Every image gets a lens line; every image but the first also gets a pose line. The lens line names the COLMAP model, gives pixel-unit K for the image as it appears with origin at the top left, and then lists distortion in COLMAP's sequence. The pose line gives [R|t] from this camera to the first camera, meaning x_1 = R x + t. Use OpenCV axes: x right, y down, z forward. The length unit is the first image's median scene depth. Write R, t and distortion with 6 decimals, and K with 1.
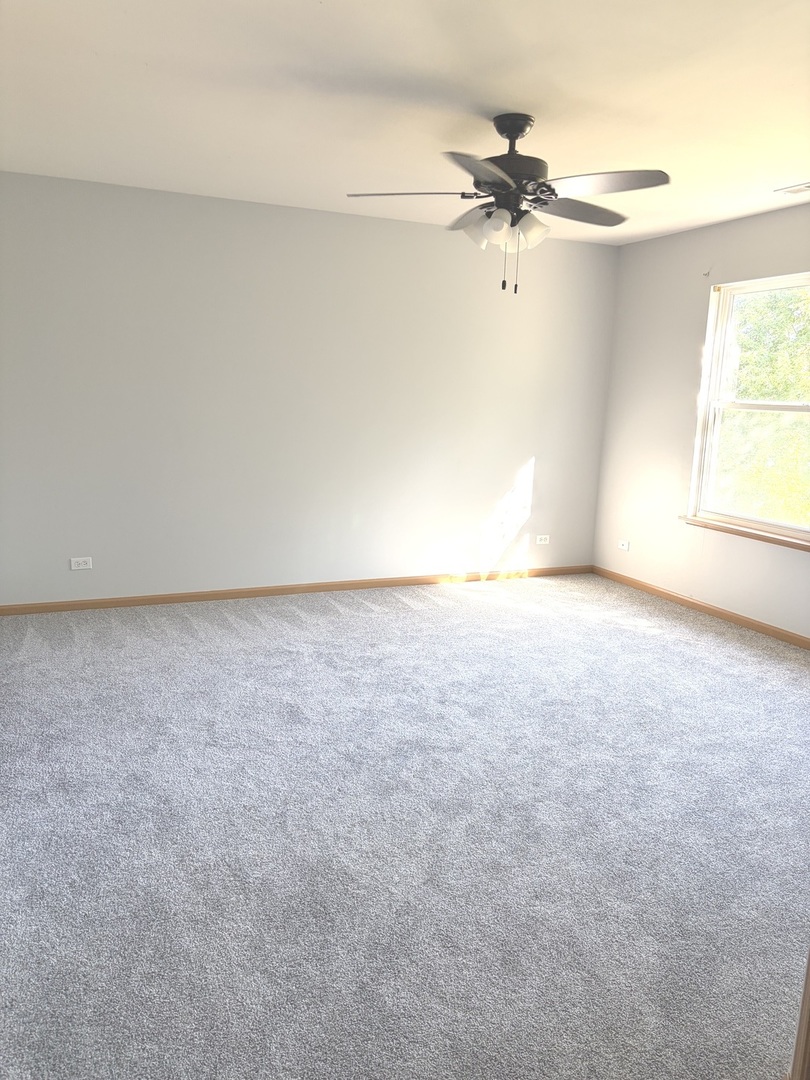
lens RADIAL K [[818.5, 0, 407.2], [0, 818.5, 533.7], [0, 0, 1]] dist [0.053668, -0.063696]
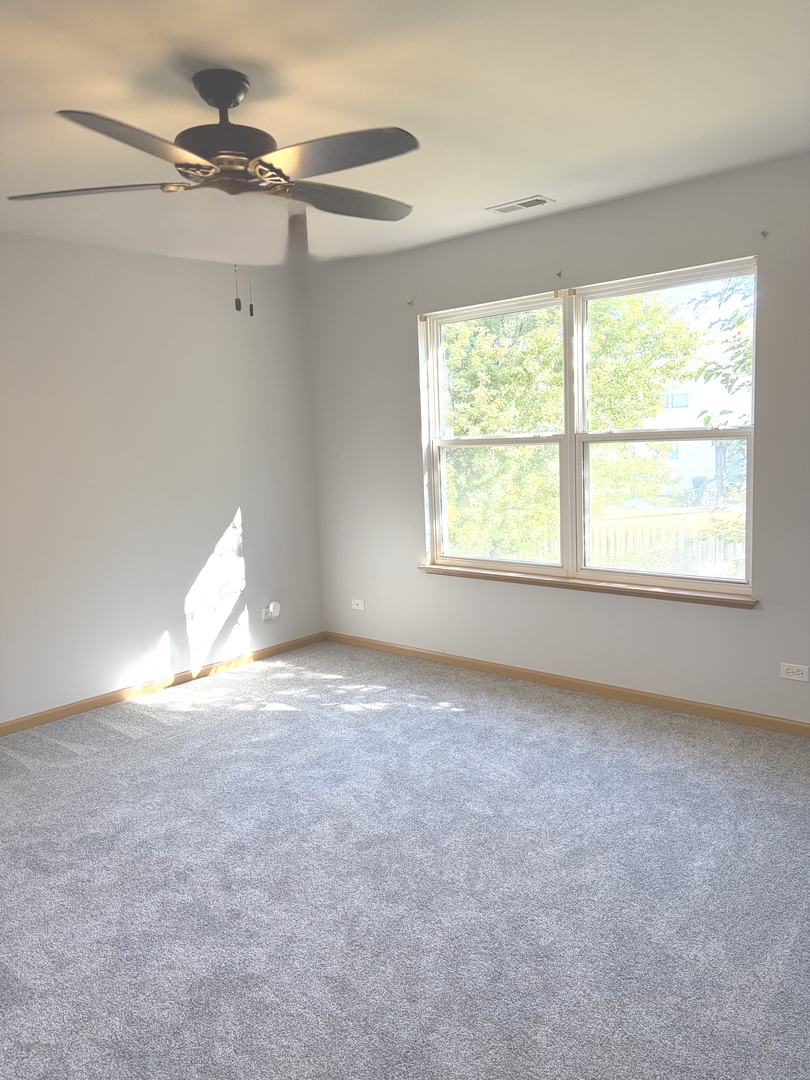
lens RADIAL K [[818.5, 0, 409.8], [0, 818.5, 545.9], [0, 0, 1]] dist [0.053668, -0.063696]
pose [[0.904819, -0.129628, 0.405585, -0.060451], [0.145093, 0.989390, -0.007469, -0.054050], [-0.400314, 0.065606, 0.914027, 0.246906]]
